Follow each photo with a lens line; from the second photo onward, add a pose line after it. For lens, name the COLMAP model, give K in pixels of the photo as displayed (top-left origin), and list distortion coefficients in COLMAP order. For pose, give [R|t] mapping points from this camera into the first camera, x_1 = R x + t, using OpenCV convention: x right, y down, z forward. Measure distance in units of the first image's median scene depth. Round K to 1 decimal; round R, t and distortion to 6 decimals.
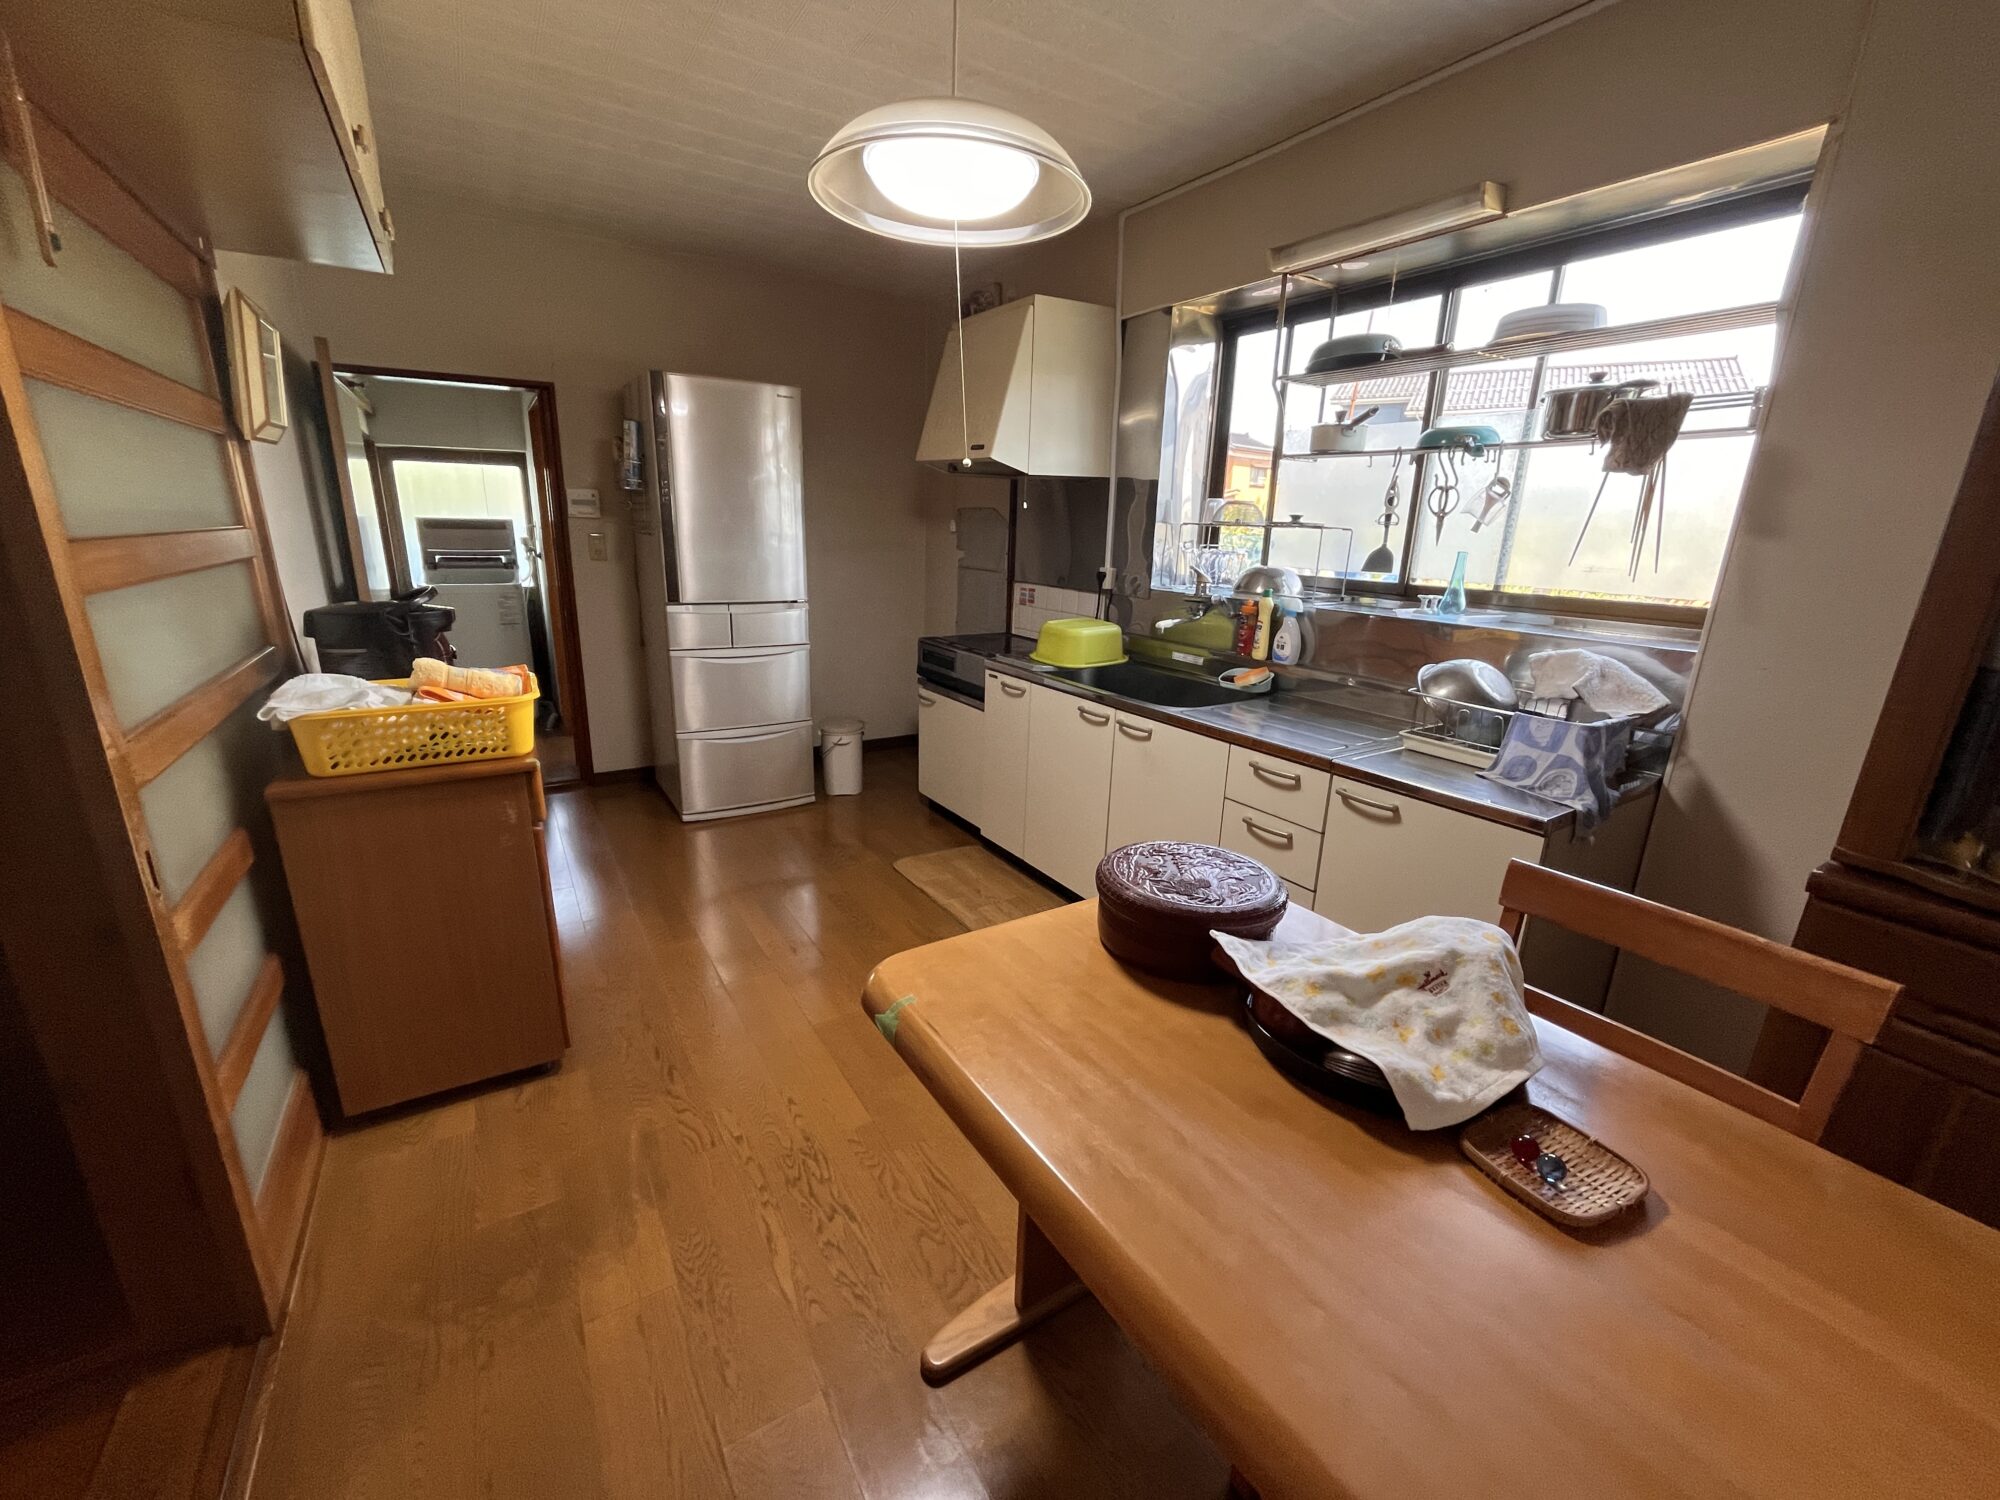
lens RADIAL K [[815.4, 0, 986.3], [0, 815.4, 750.5], [0, 0, 1]] dist [0.000244, -0.000374]
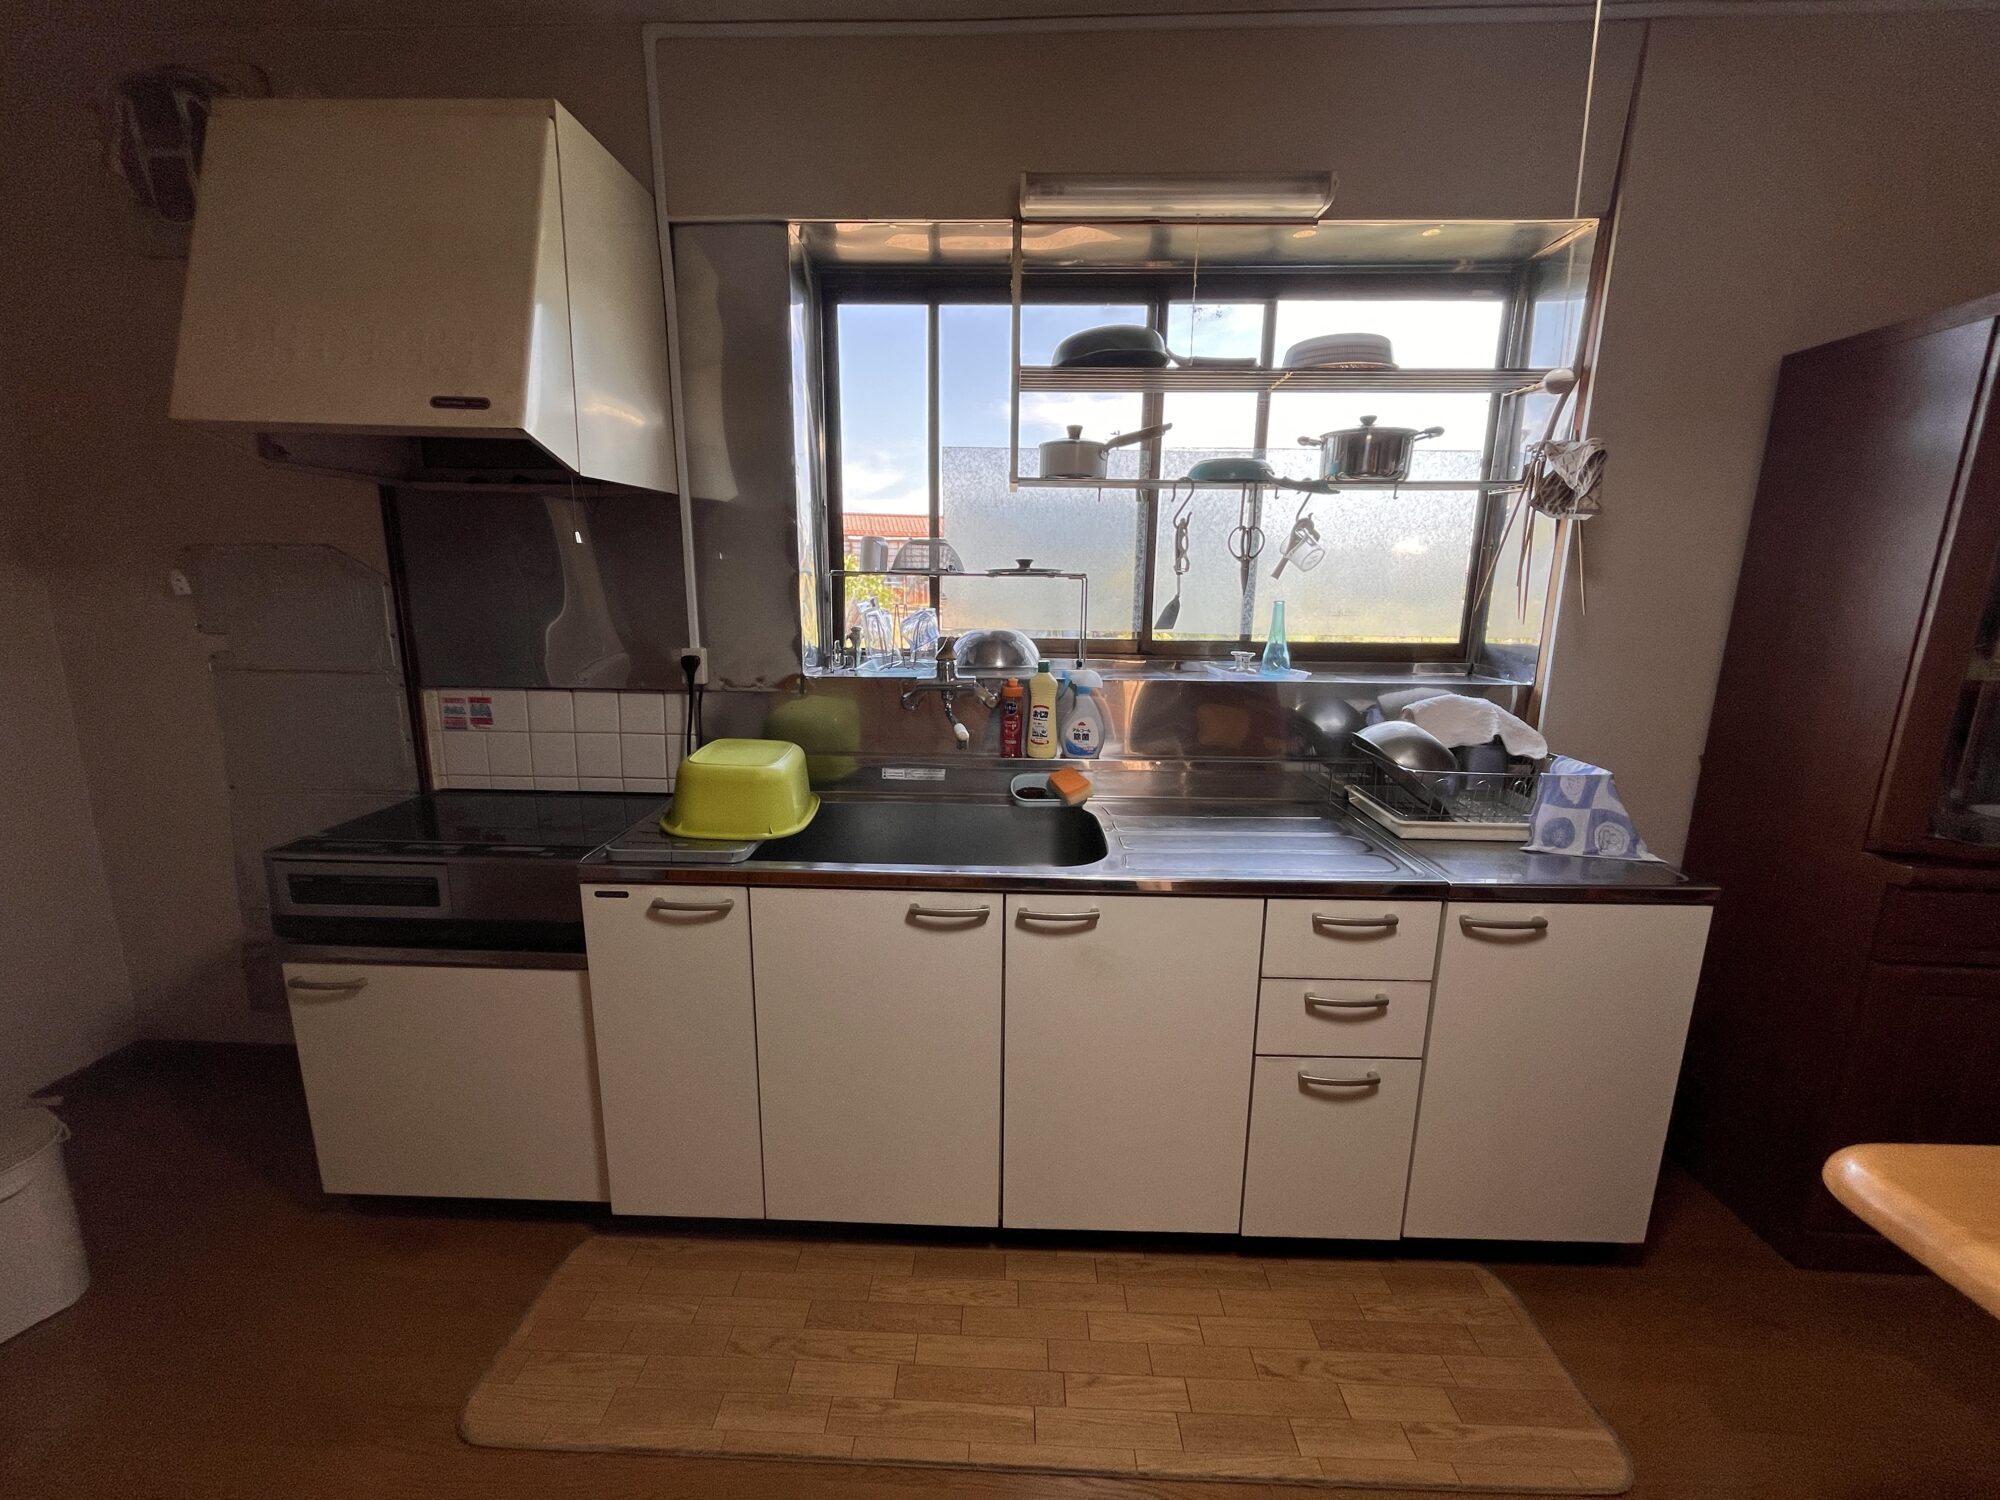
lens RADIAL K [[815.4, 0, 994.4], [0, 815.4, 749.8], [0, 0, 1]] dist [0.000244, -0.000374]
pose [[0.559138, -0.185073, 0.808154, -0.269003], [0.229455, 0.971235, 0.063666, -0.174689], [-0.796690, 0.149836, 0.585520, 0.615688]]
